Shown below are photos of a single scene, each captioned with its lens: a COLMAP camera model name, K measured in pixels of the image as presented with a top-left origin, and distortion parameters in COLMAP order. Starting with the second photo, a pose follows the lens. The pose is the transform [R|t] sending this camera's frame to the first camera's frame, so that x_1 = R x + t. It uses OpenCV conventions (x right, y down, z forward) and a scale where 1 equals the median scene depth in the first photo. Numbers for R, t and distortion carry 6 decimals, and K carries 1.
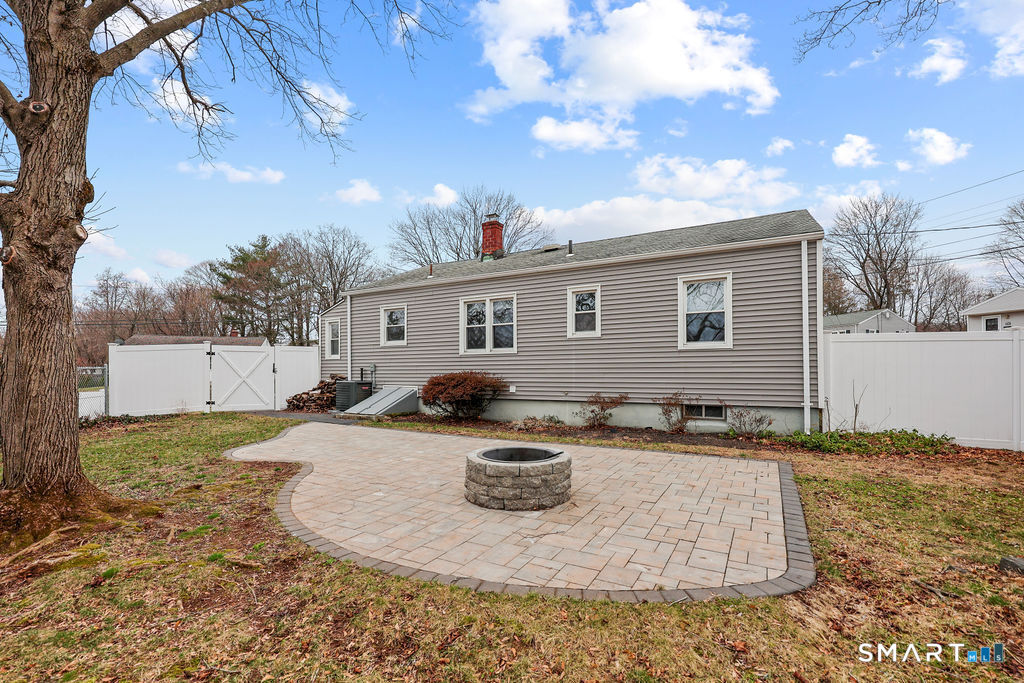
lens RADIAL K [[449.8, 0, 514.8], [0, 449.8, 364.3], [0, 0, 1]] dist [-0.000707, -0.000053]
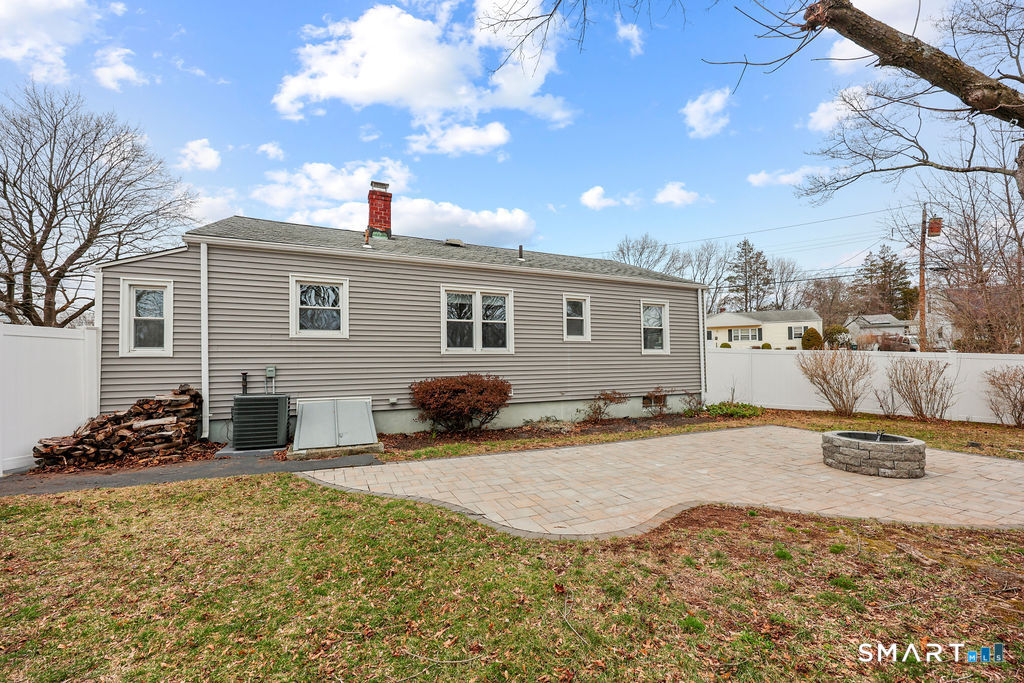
lens RADIAL K [[417.4, 0, 514.0], [0, 417.4, 340.8], [0, 0, 1]] dist [0.000154, 0.000129]
pose [[0.593511, 0.044211, 0.803611, -0.674692], [-0.002319, 0.998580, -0.053225, -0.005126], [-0.804823, 0.029726, 0.592770, 0.464529]]
